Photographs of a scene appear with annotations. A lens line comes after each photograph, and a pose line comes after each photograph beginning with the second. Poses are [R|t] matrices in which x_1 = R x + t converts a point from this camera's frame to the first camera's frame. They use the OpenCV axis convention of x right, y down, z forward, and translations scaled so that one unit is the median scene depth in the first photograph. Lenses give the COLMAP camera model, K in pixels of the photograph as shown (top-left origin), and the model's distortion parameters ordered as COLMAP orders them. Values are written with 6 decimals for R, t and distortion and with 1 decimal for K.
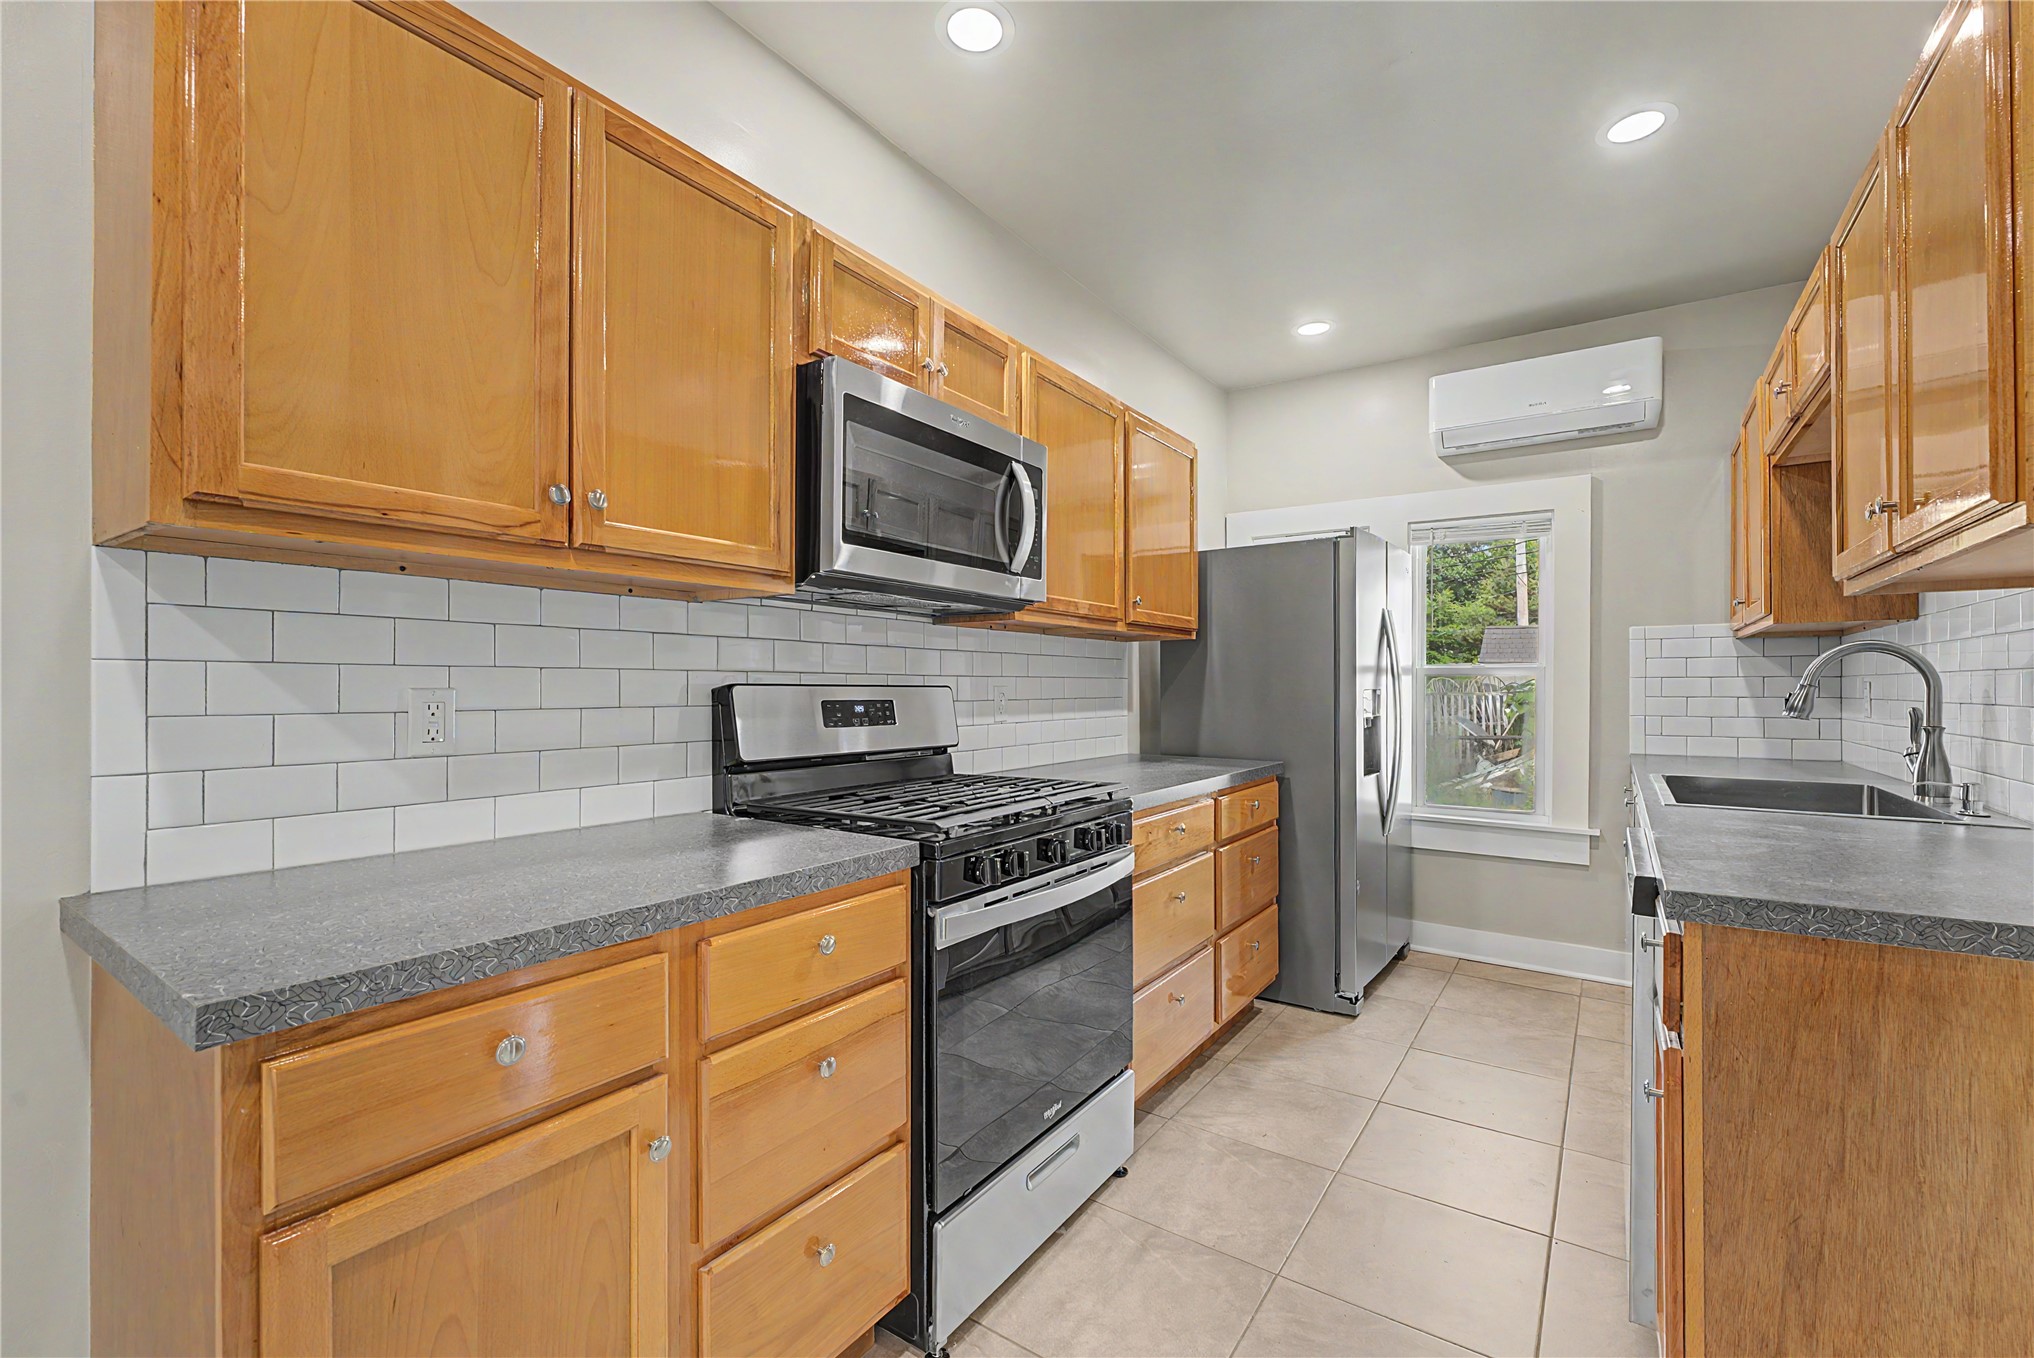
lens RADIAL K [[873.5, 0, 1017.0], [0, 873.5, 679.0], [0, 0, 1]] dist [-0.000229, -0.000014]
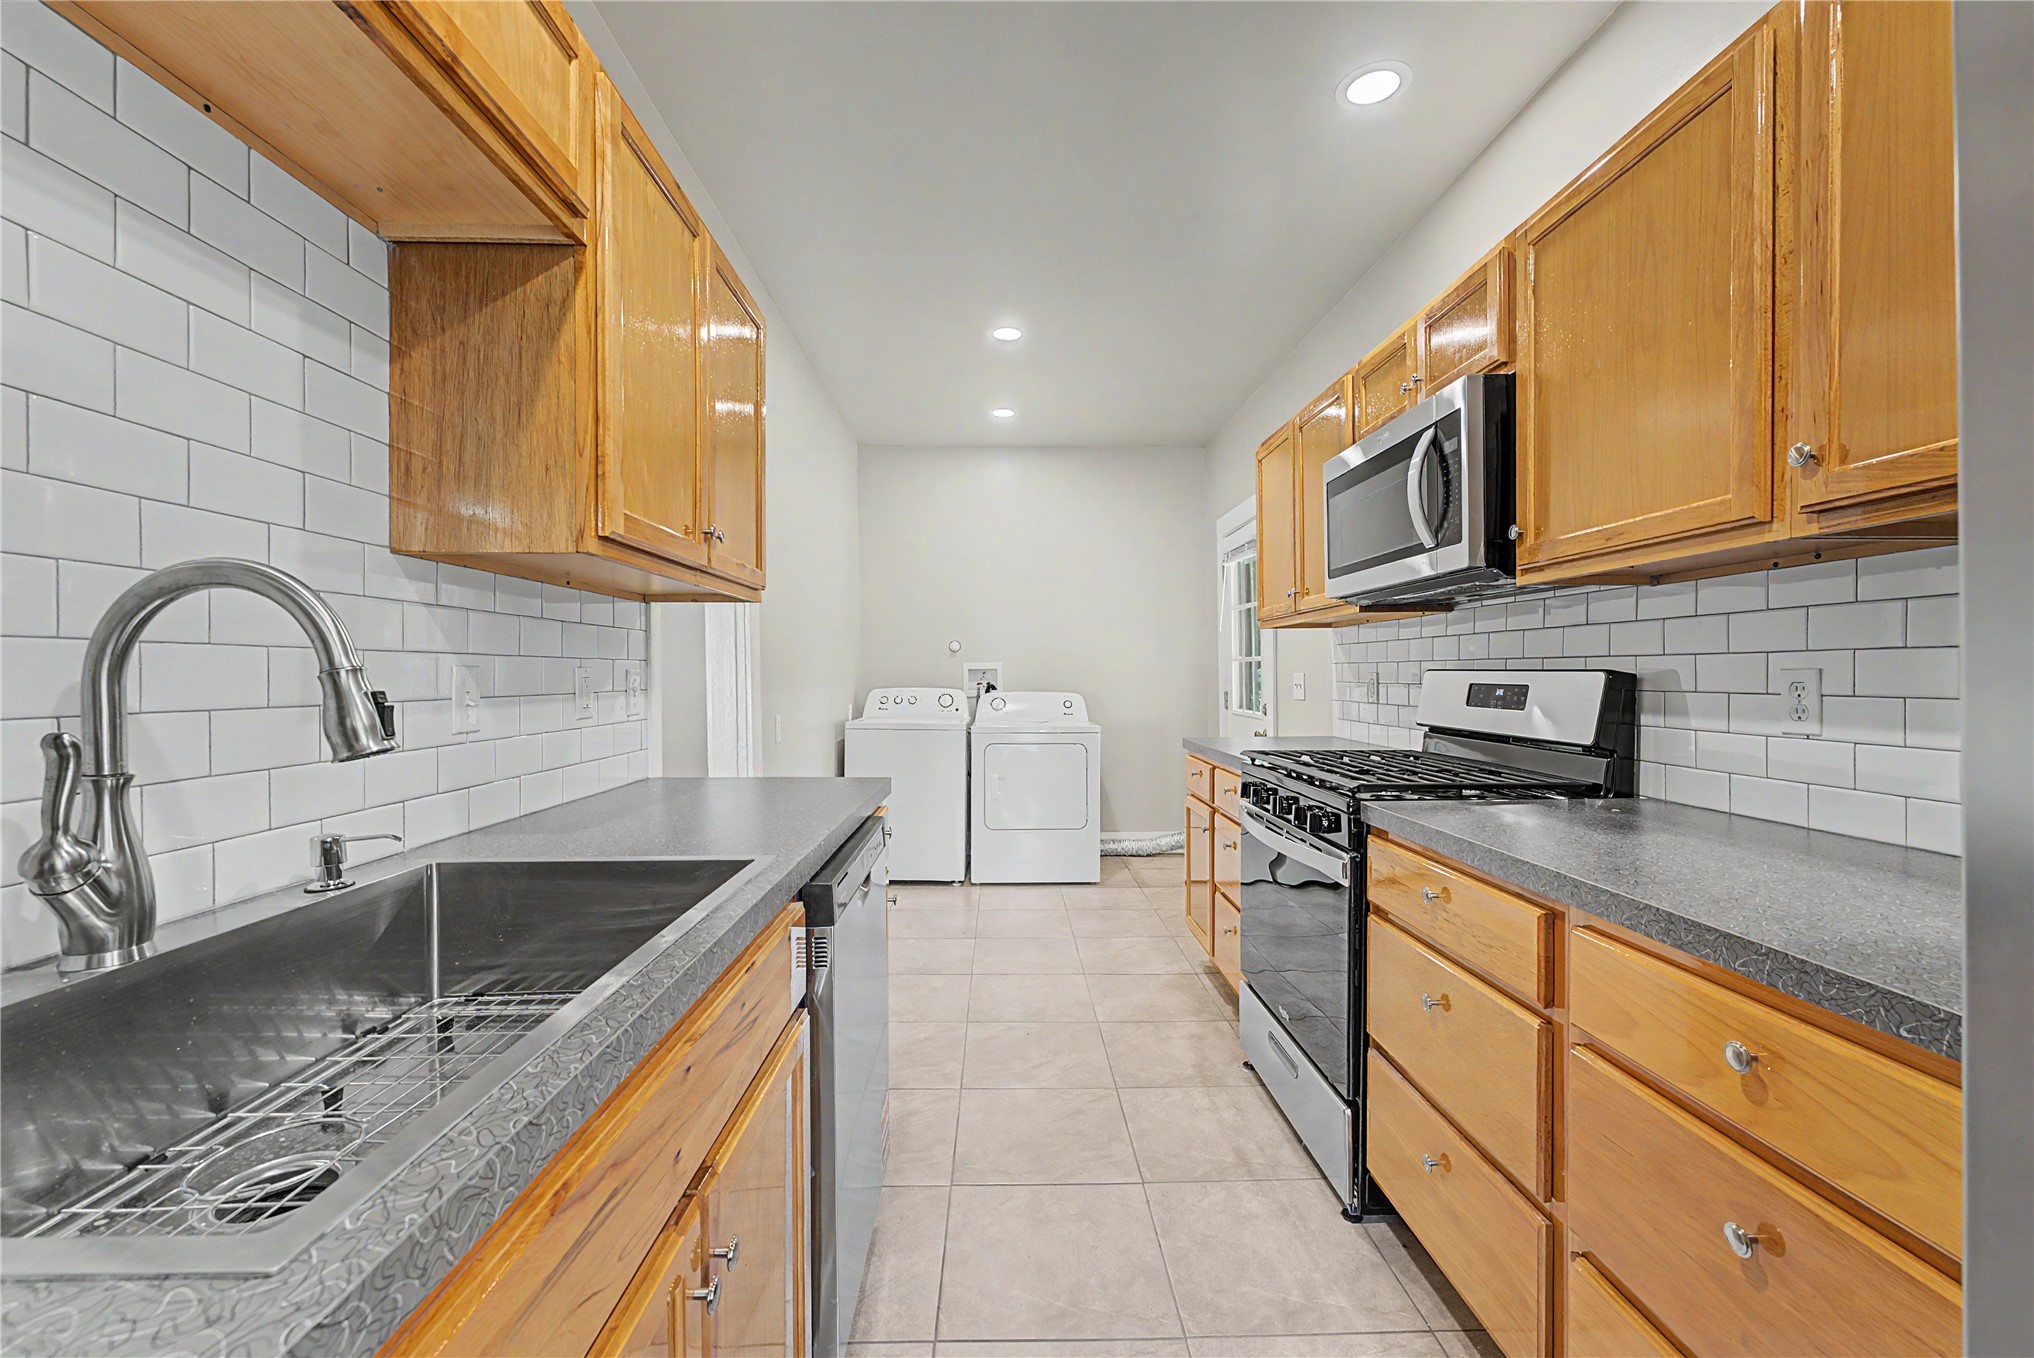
lens RADIAL K [[834.4, 0, 1017.0], [0, 834.4, 679.0], [0, 0, 1]] dist [0.001292, 0.000313]
pose [[-0.805301, 0.007421, -0.592819, 0.881714], [0.007409, 0.999970, 0.002452, 0.011391], [0.592820, -0.002417, -0.805332, 1.465412]]
